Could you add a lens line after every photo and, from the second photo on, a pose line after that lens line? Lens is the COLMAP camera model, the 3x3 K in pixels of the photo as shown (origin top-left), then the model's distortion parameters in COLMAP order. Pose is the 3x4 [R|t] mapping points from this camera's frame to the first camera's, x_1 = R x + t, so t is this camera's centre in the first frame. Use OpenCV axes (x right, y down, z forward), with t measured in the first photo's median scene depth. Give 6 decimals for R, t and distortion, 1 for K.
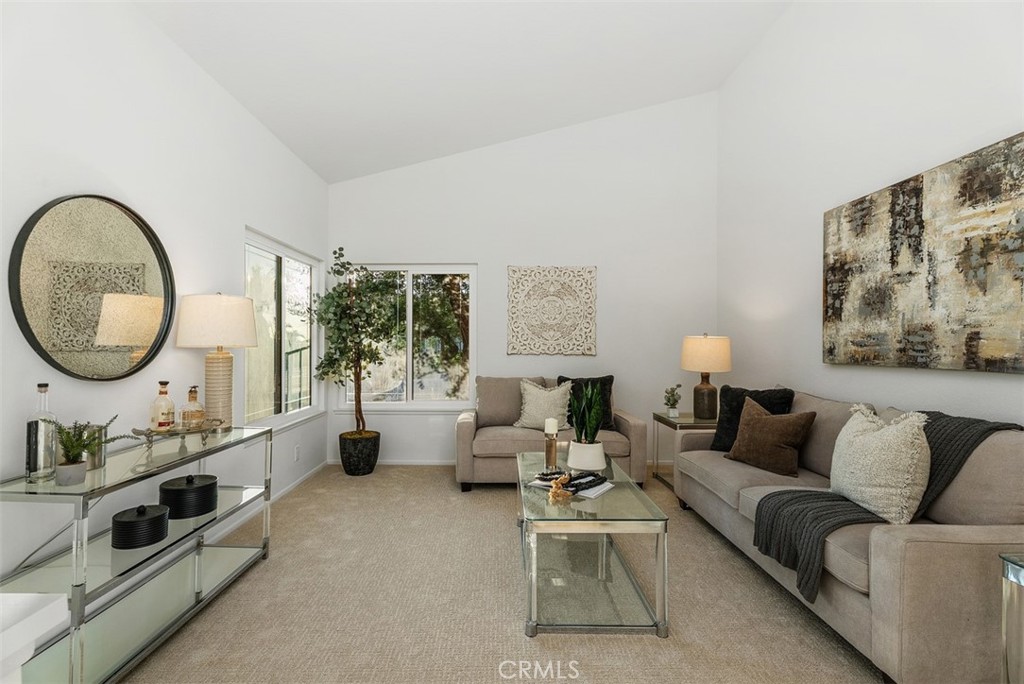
lens RADIAL K [[455.0, 0, 508.2], [0, 455.0, 346.4], [0, 0, 1]] dist [0.001401, -0.000046]
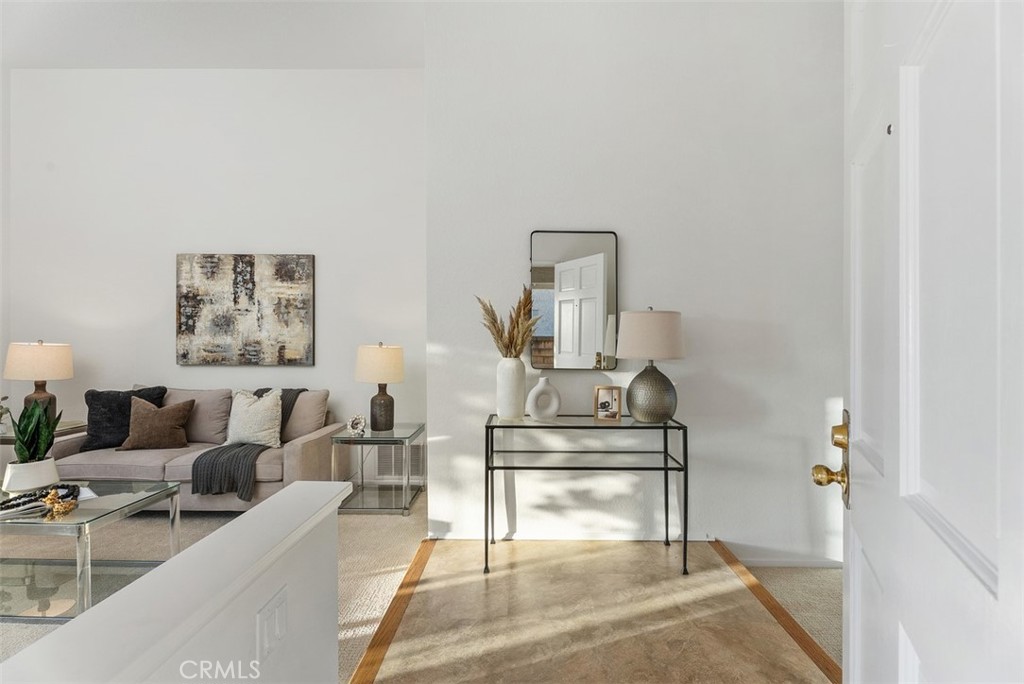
lens RADIAL K [[464.5, 0, 523.1], [0, 464.5, 343.5], [0, 0, 1]] dist [-0.000143, -0.000732]
pose [[0.019891, -0.012592, 0.999723, -0.753249], [-0.004500, 0.999909, 0.012684, -0.054987], [-0.999792, -0.004751, 0.019832, -0.066452]]
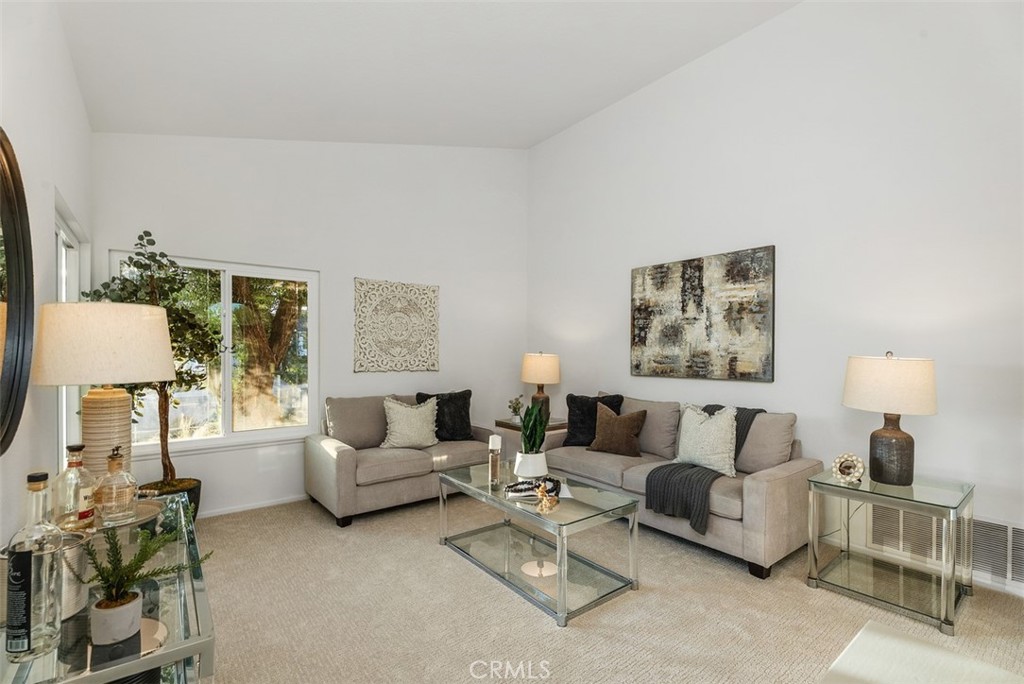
lens RADIAL K [[448.6, 0, 504.3], [0, 448.6, 356.6], [0, 0, 1]] dist [0.000102, 0.000024]
pose [[0.796150, -0.006320, 0.605066, -0.531315], [0.000917, 0.999957, 0.009237, -0.038090], [-0.605098, -0.006800, 0.796122, 0.137932]]
